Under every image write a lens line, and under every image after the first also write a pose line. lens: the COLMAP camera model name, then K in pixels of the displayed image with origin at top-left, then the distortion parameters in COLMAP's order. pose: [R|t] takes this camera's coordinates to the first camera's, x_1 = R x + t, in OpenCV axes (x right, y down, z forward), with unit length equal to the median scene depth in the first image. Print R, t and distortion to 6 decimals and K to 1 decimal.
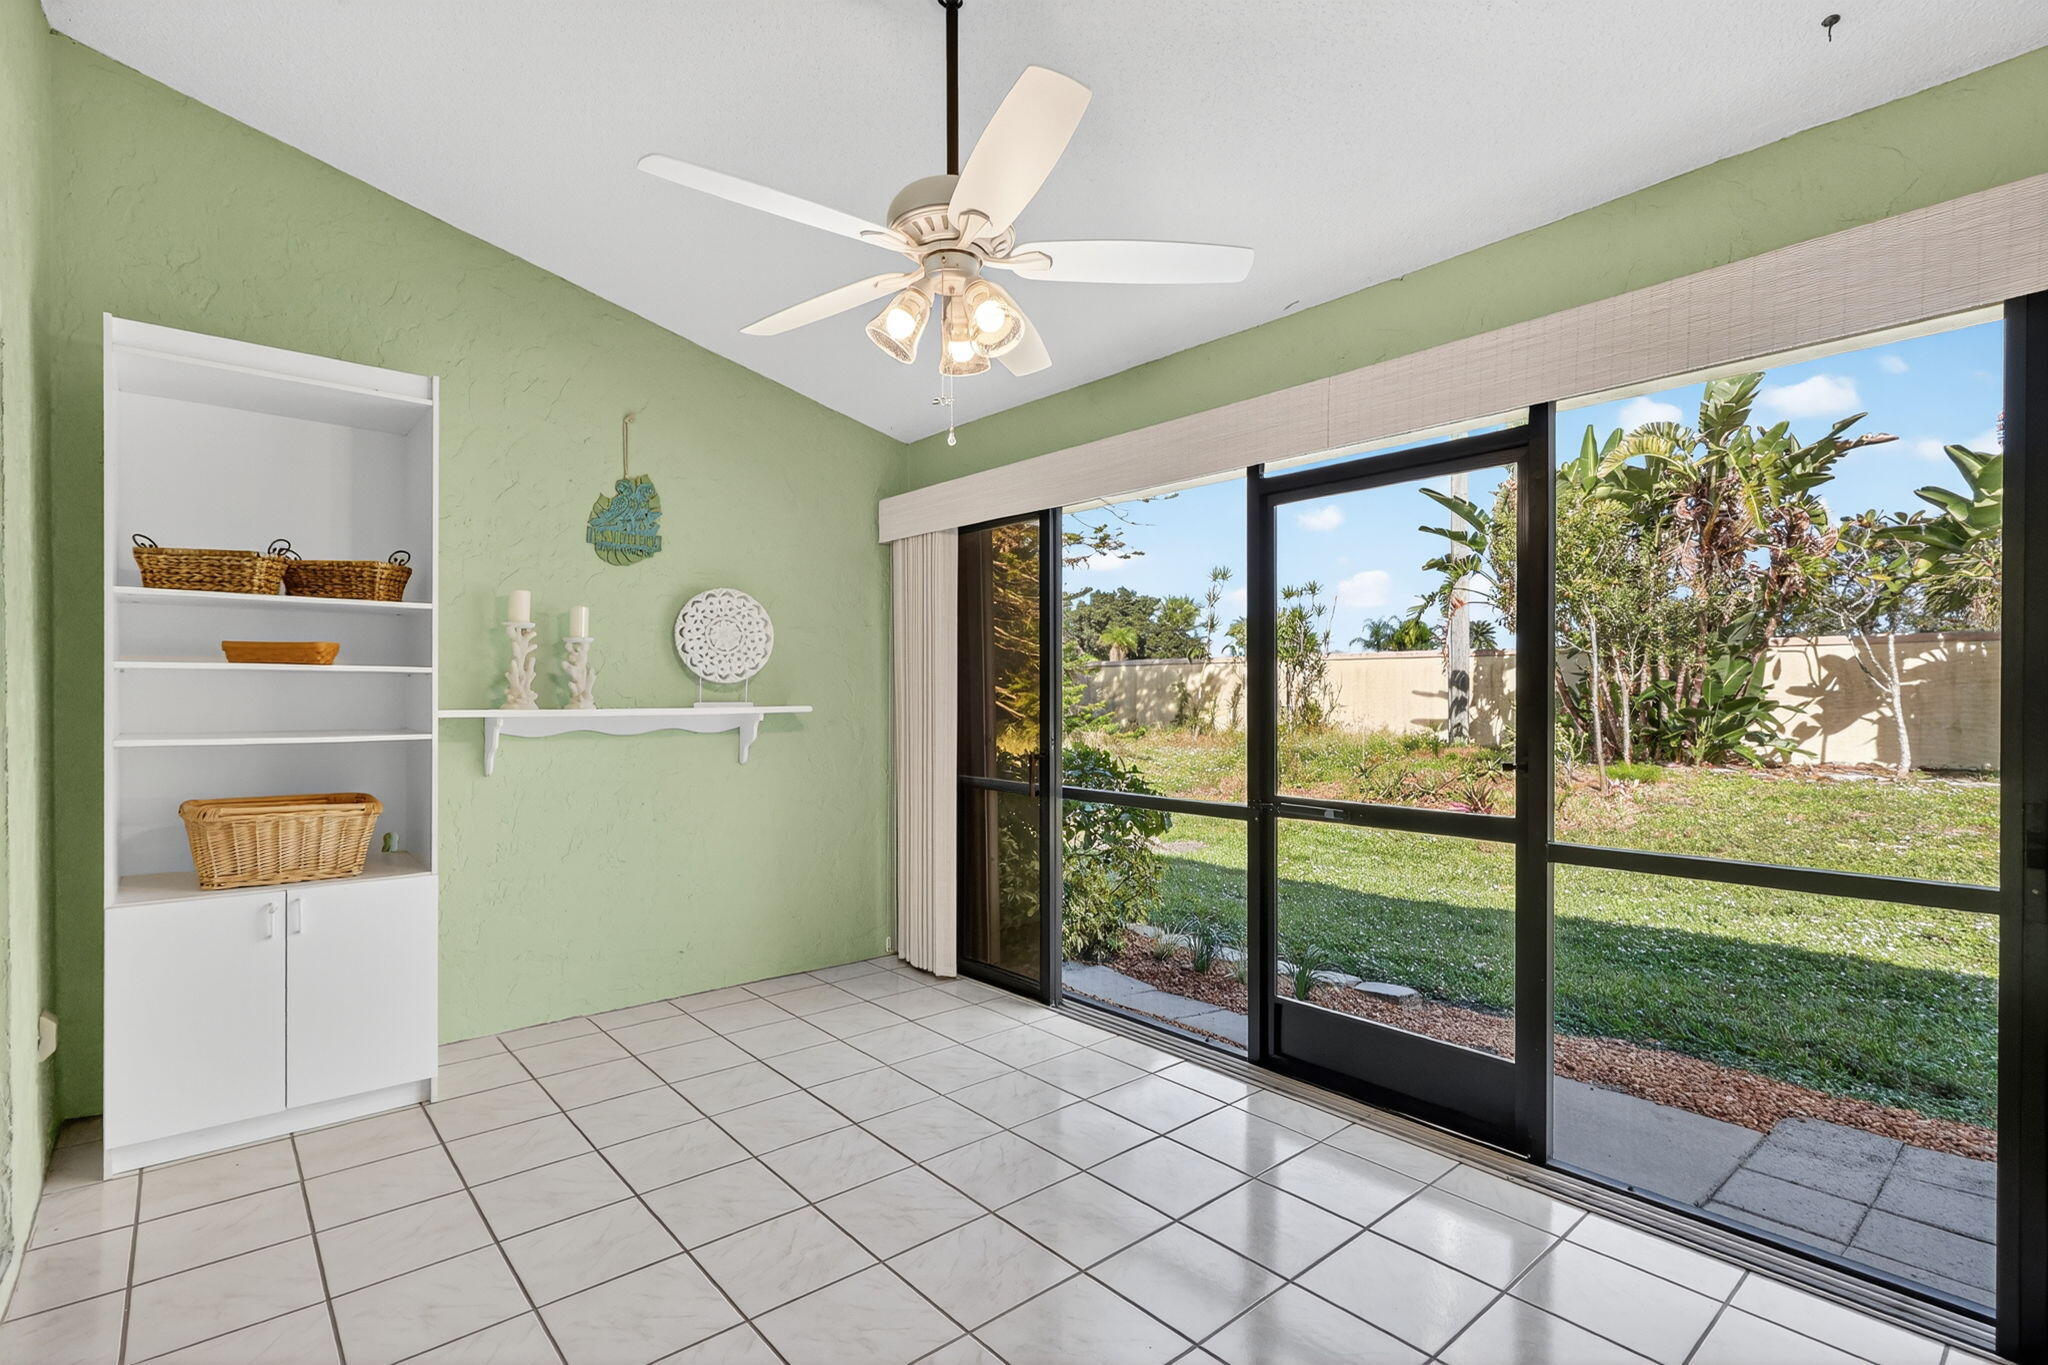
lens RADIAL K [[955.0, 0, 1021.2], [0, 955.0, 711.5], [0, 0, 1]] dist [-0.001225, 0.000106]
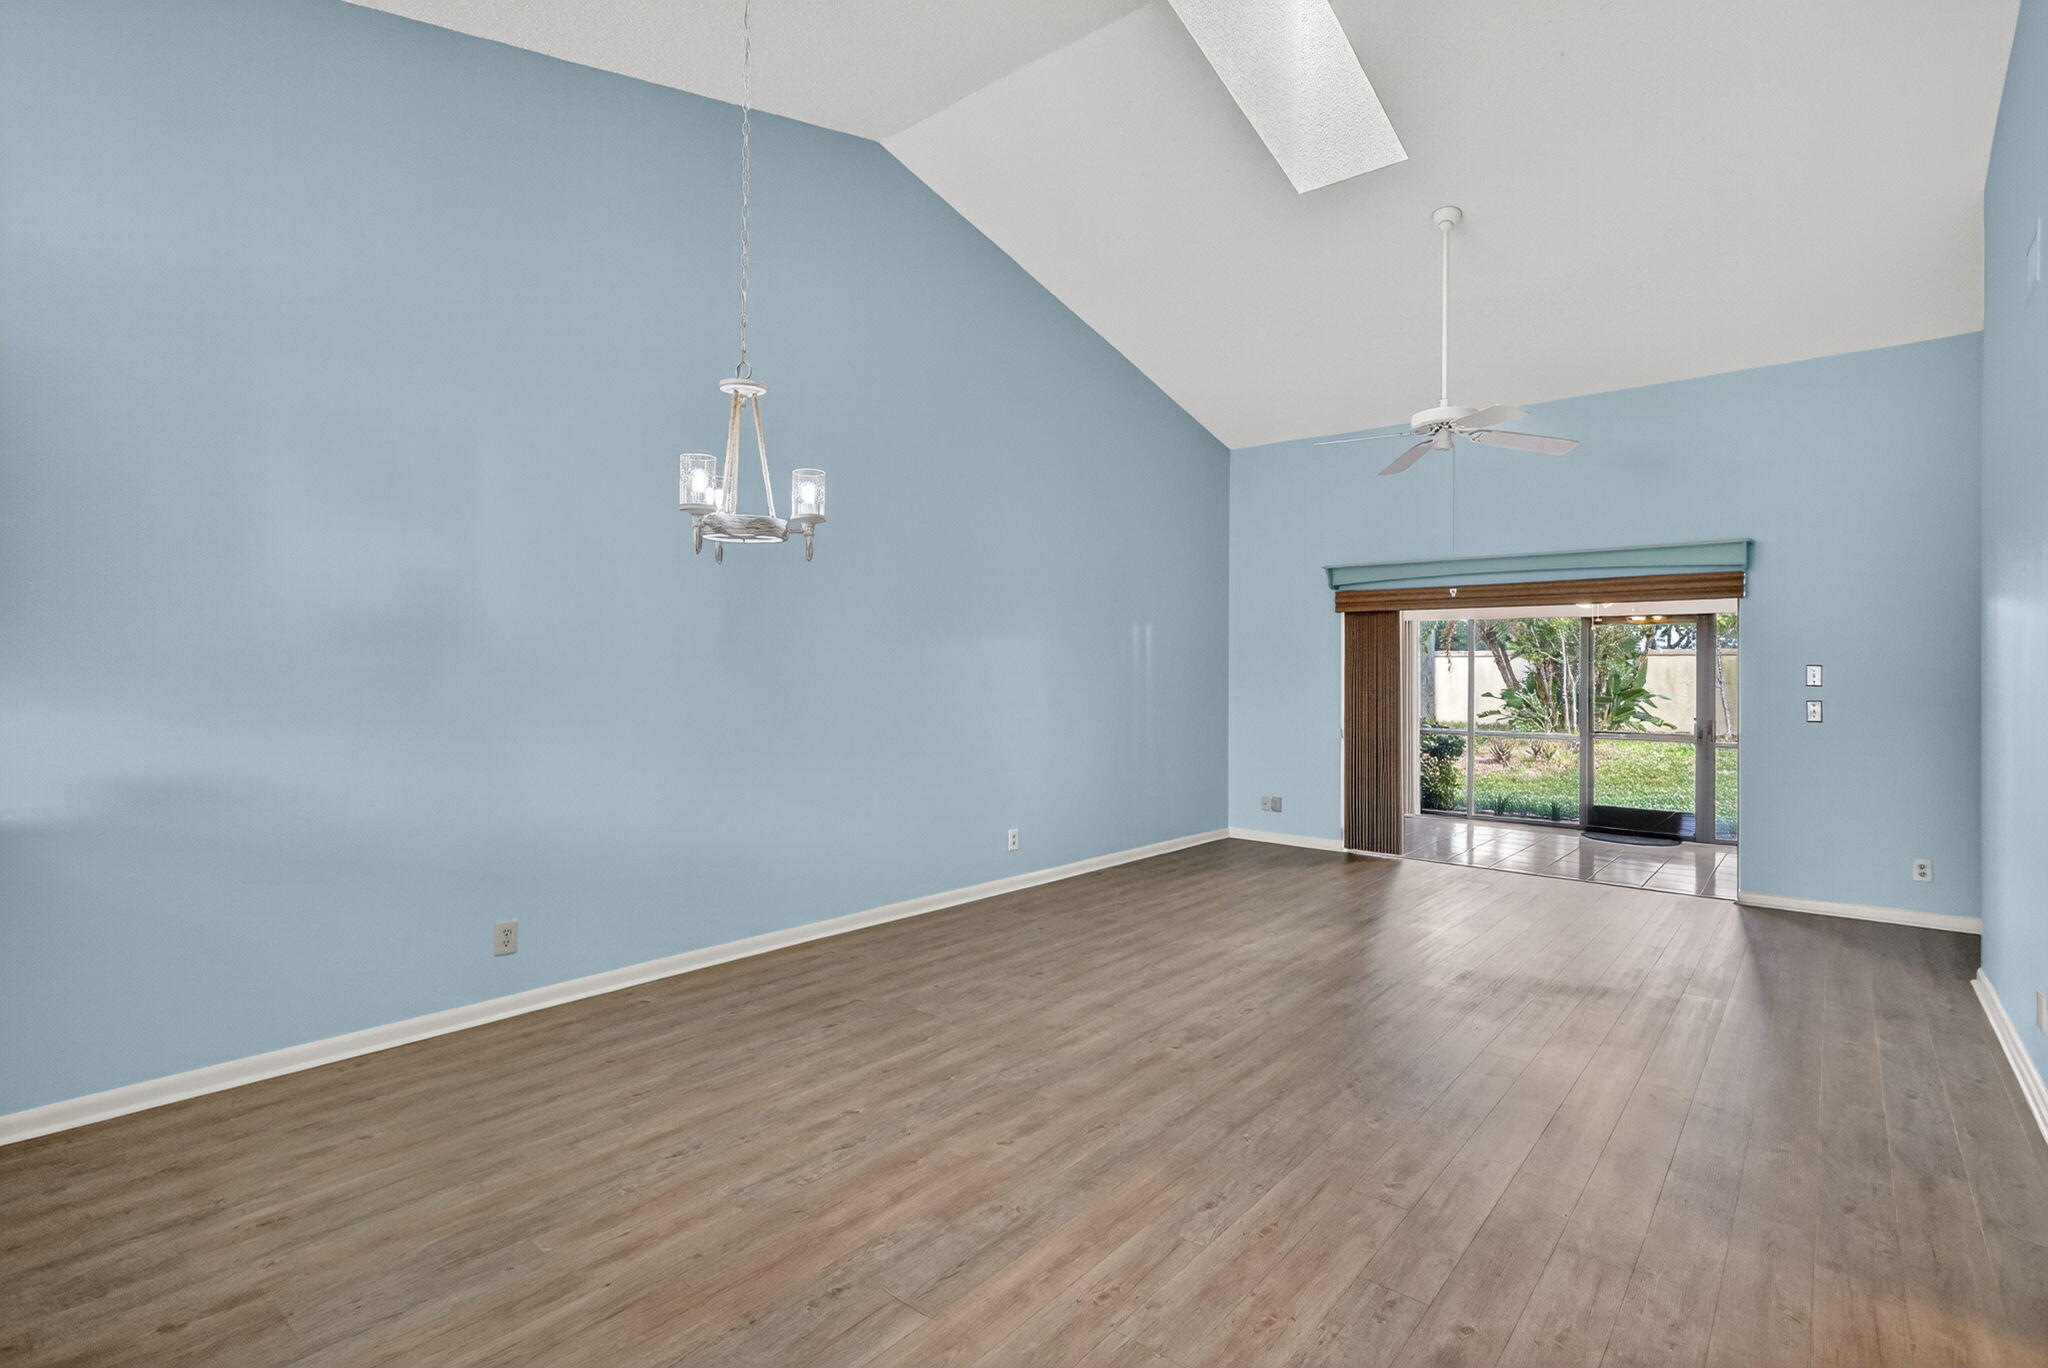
lens RADIAL K [[966.5, 0, 1000.1], [0, 966.5, 652.9], [0, 0, 1]] dist [-0.000222, 0.000081]
pose [[0.989409, 0.019132, 0.143889, -1.608742], [-0.013909, 0.999210, -0.037215, -0.009476], [-0.144487, 0.034820, 0.988894, -1.338027]]
